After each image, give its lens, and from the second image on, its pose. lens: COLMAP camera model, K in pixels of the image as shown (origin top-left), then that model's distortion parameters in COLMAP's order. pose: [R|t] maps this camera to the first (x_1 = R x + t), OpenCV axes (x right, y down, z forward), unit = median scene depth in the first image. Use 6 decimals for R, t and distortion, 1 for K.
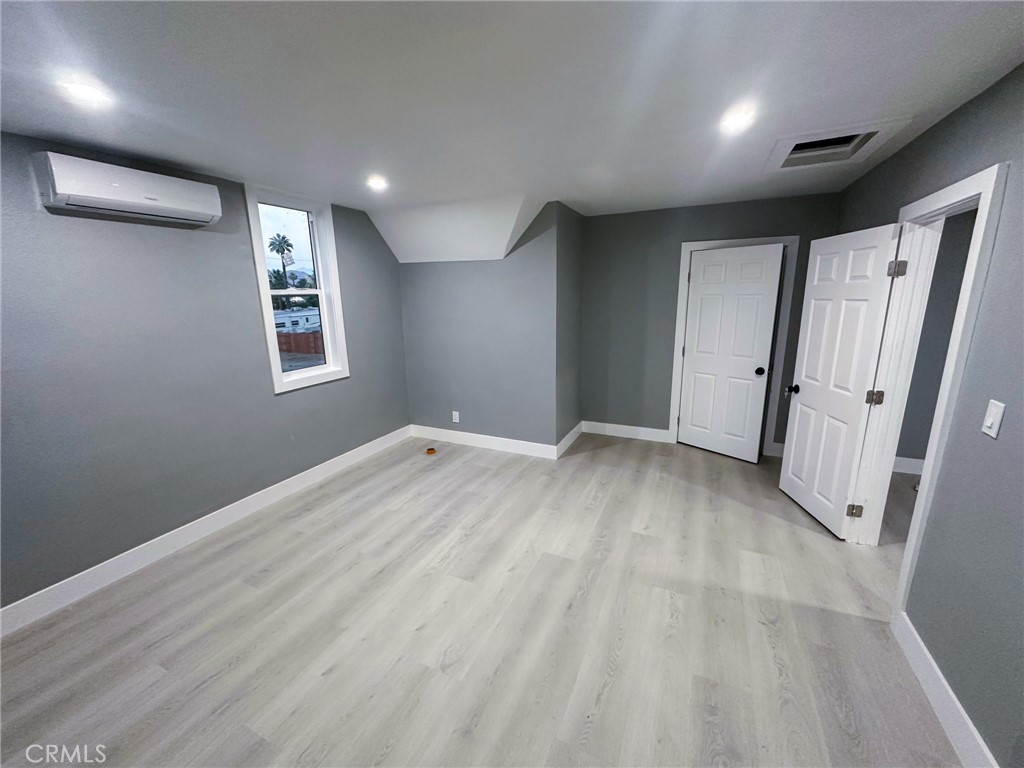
lens RADIAL K [[409.2, 0, 515.2], [0, 409.2, 383.3], [0, 0, 1]] dist [-0.001665, -0.000909]
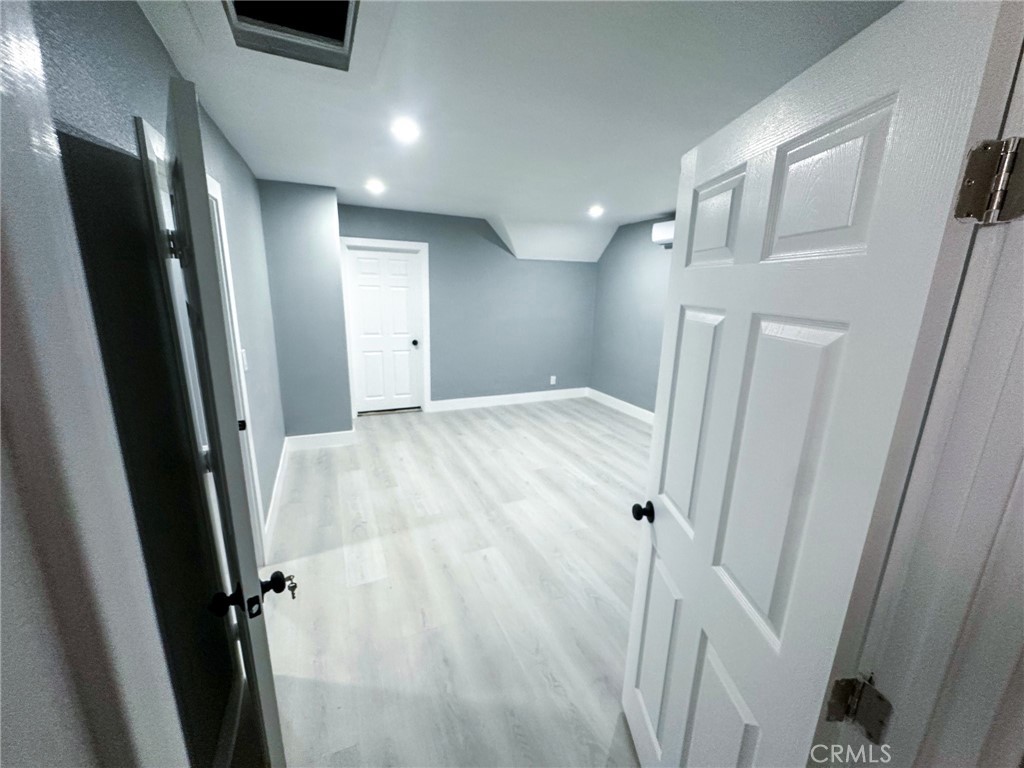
lens RADIAL K [[409.2, 0, 514.9], [0, 409.2, 383.9], [0, 0, 1]] dist [-0.001665, -0.000909]
pose [[-0.648958, 0.178982, -0.739472, 0.984182], [-0.179906, 0.908272, 0.377723, -0.372323], [0.739248, 0.378162, -0.557231, 1.595085]]
